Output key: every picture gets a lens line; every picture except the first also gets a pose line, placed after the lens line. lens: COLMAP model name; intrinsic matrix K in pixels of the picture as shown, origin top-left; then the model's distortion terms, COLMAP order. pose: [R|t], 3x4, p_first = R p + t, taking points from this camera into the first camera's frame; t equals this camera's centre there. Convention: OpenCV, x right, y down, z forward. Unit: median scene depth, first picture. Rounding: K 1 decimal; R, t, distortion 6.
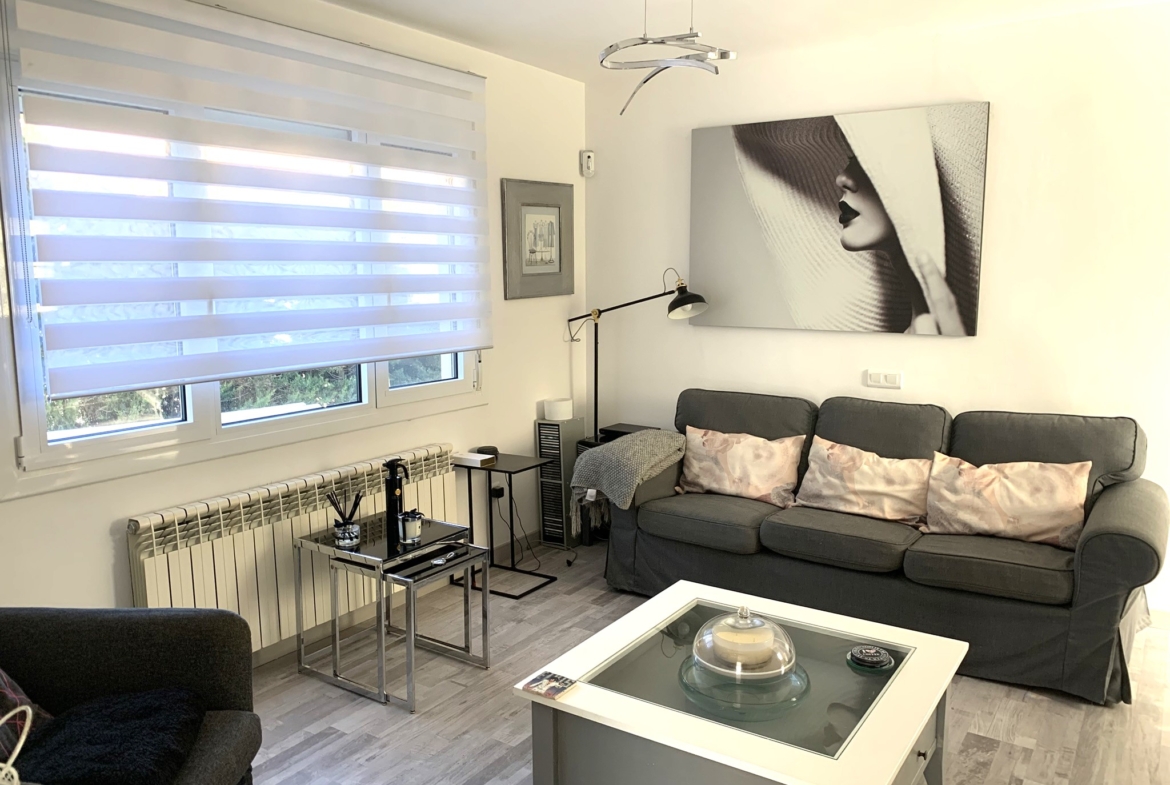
lens RADIAL K [[883.2, 0, 576.4], [0, 883.2, 398.1], [0, 0, 1]] dist [0.046100, -0.060548]
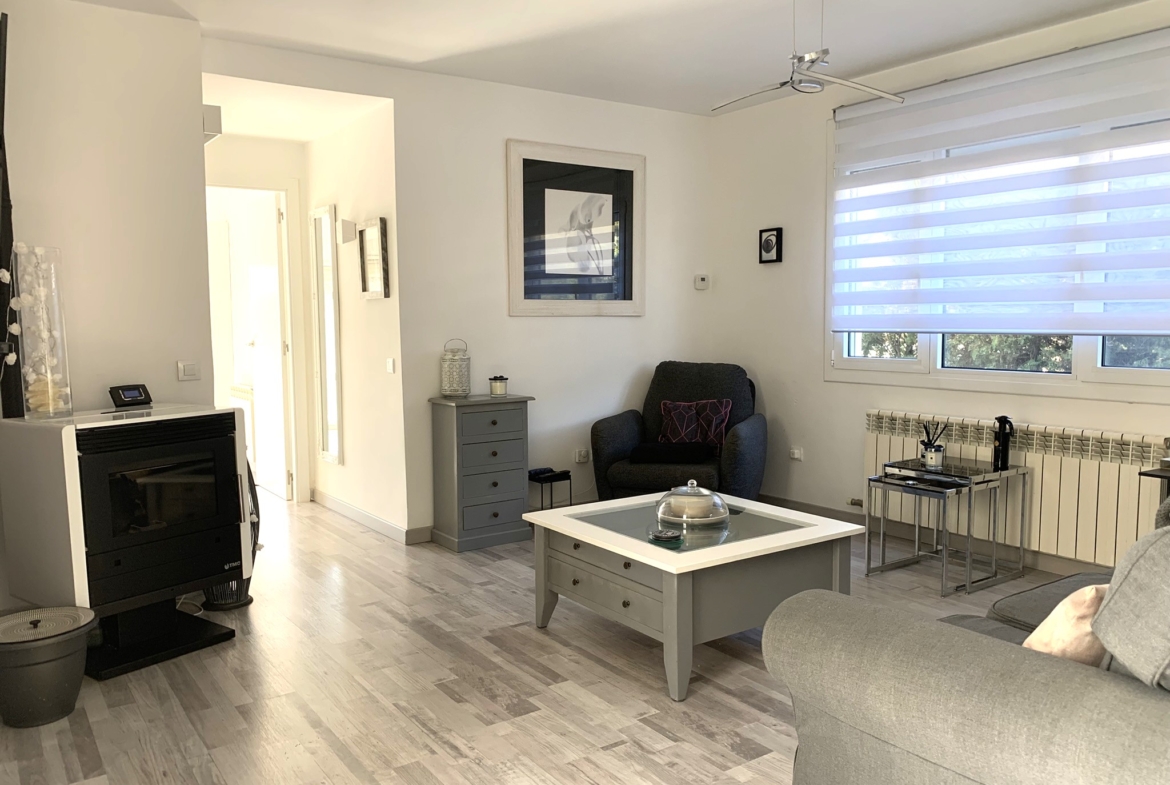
lens RADIAL K [[884.9, 0, 590.2], [0, 884.9, 376.7], [0, 0, 1]] dist [-0.000807, -0.003041]
pose [[-0.339506, 0.112798, -0.933816, 1.201619], [-0.087118, 0.984745, 0.150624, -0.123680], [0.936561, 0.132490, -0.324501, 0.973607]]
